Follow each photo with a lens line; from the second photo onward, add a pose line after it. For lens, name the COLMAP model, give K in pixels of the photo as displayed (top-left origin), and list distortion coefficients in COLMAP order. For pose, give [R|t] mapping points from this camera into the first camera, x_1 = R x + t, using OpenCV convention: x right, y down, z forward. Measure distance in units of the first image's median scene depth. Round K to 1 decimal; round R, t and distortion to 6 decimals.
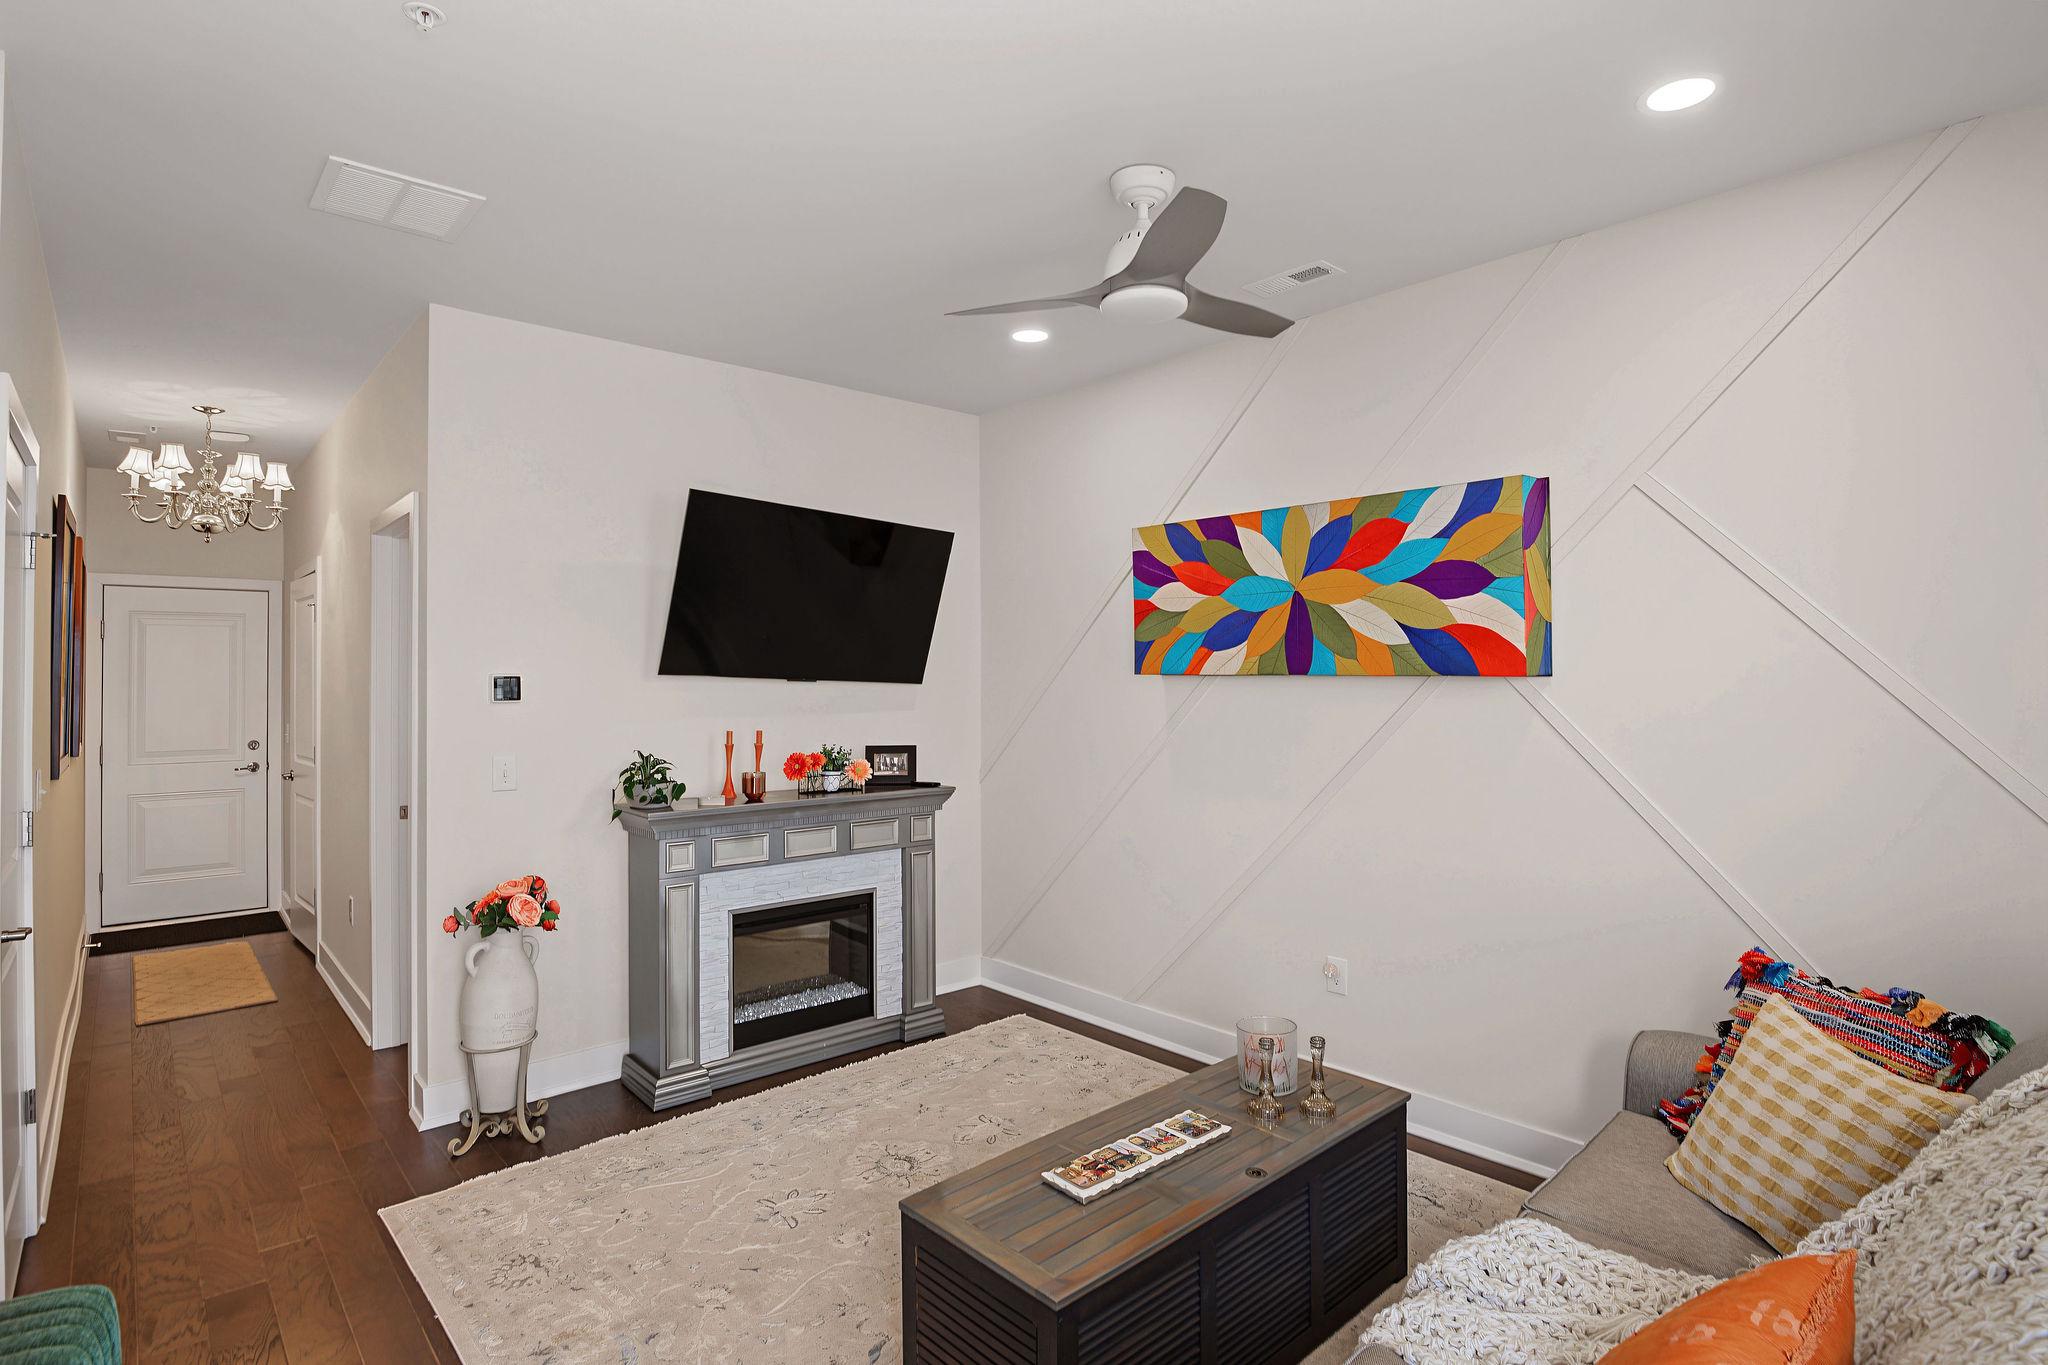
lens RADIAL K [[1005.5, 0, 1021.0], [0, 1005.5, 669.9], [0, 0, 1]] dist [-0.016840, -0.004721]
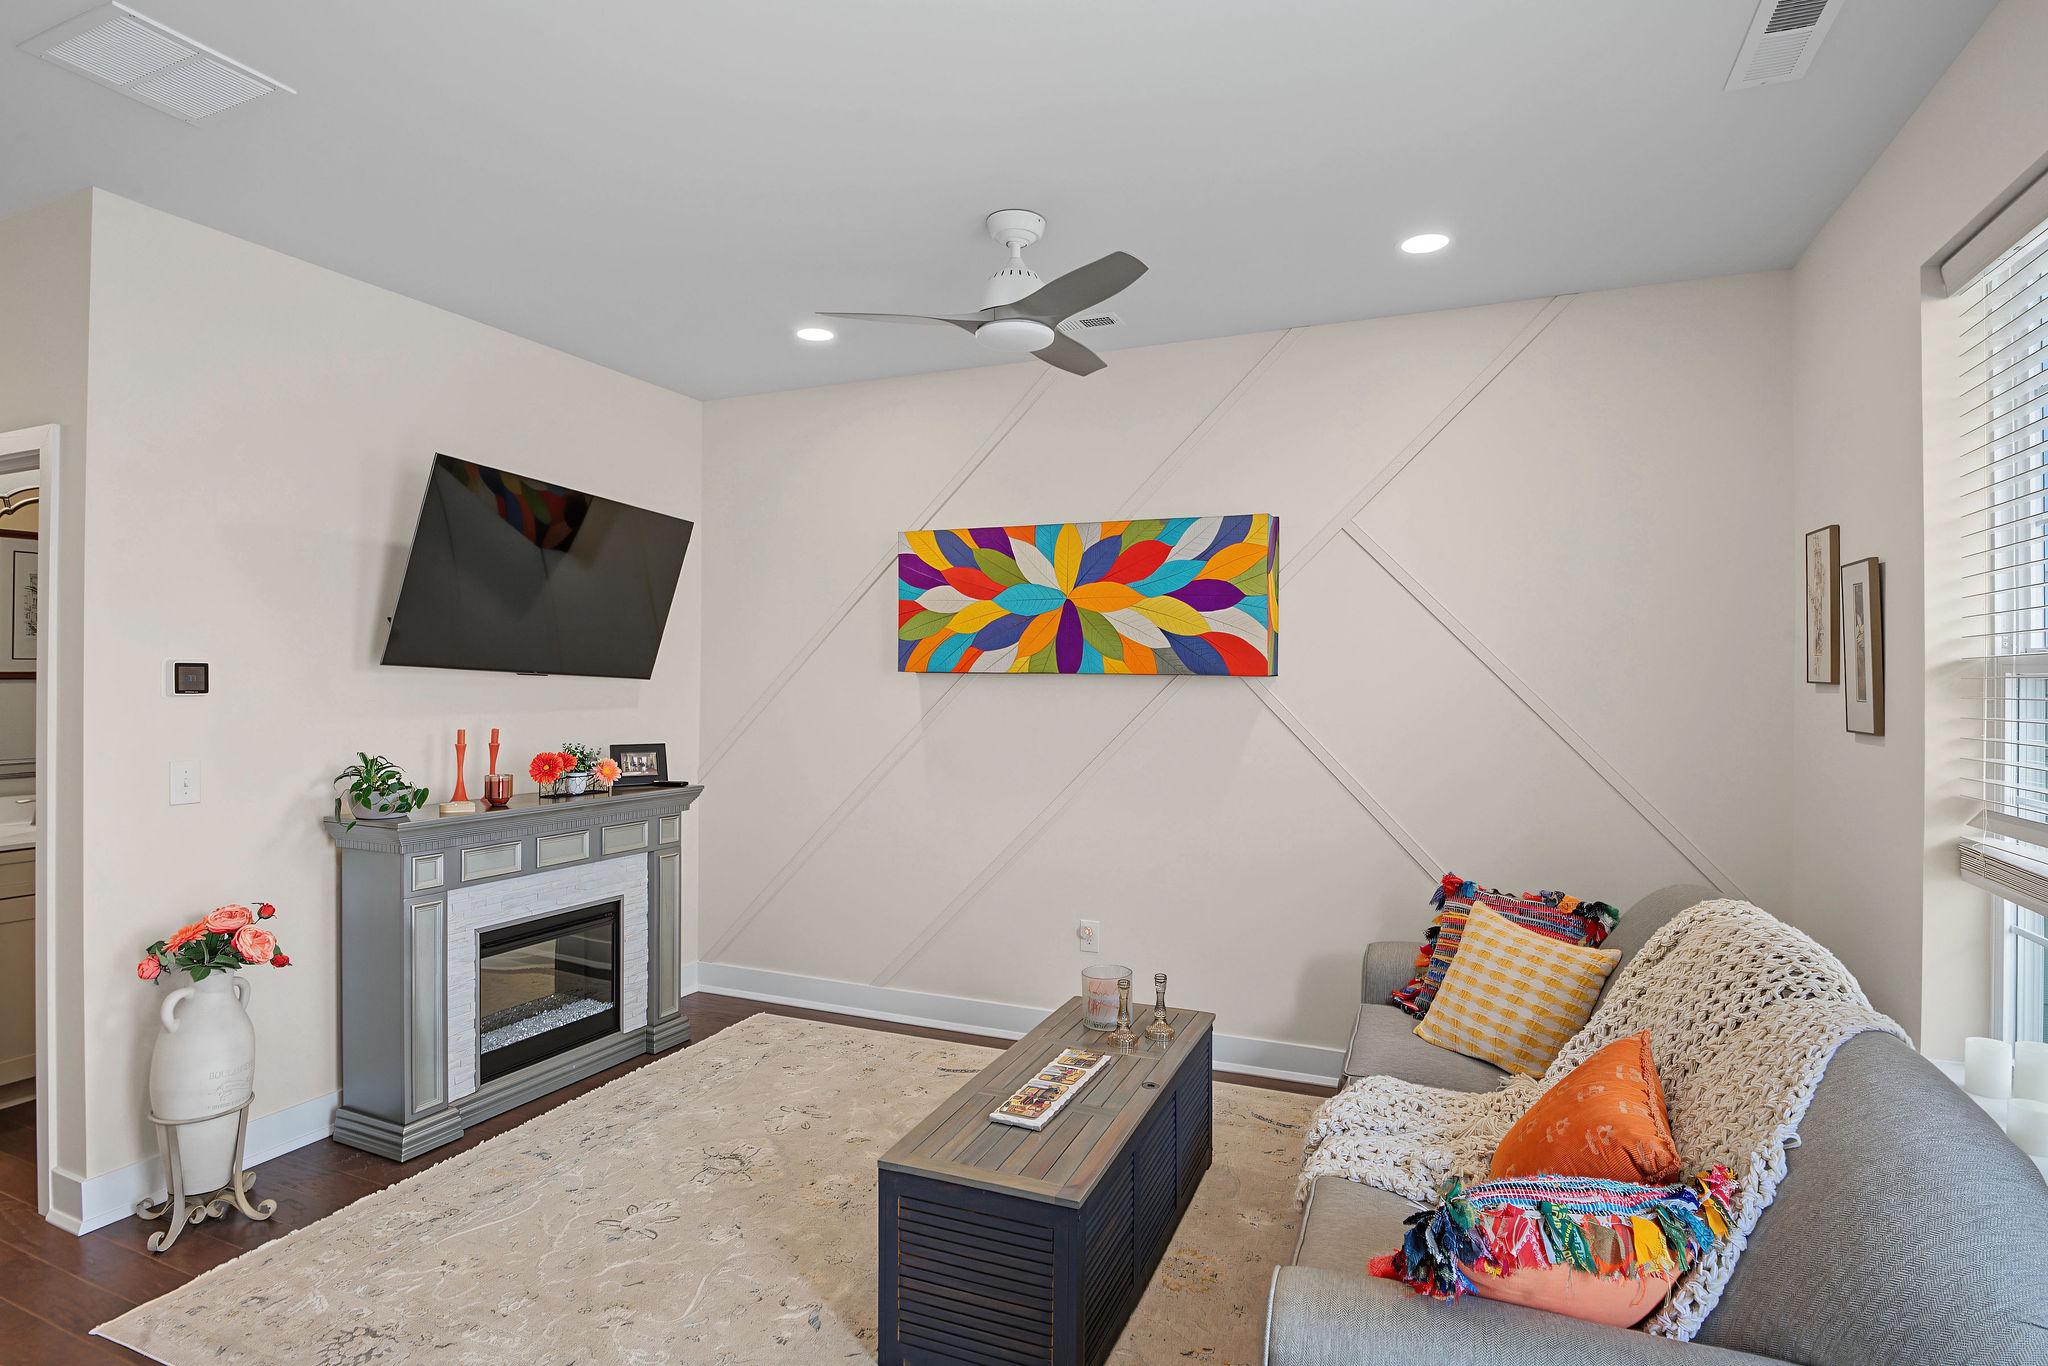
lens RADIAL K [[1005.5, 0, 1043.6], [0, 1005.5, 683.9], [0, 0, 1]] dist [-0.016840, -0.004721]
pose [[0.909816, 0.007917, 0.414937, -0.237984], [-0.012808, 0.999877, 0.009006, 0.007744], [-0.414815, -0.013509, 0.909805, -0.020703]]
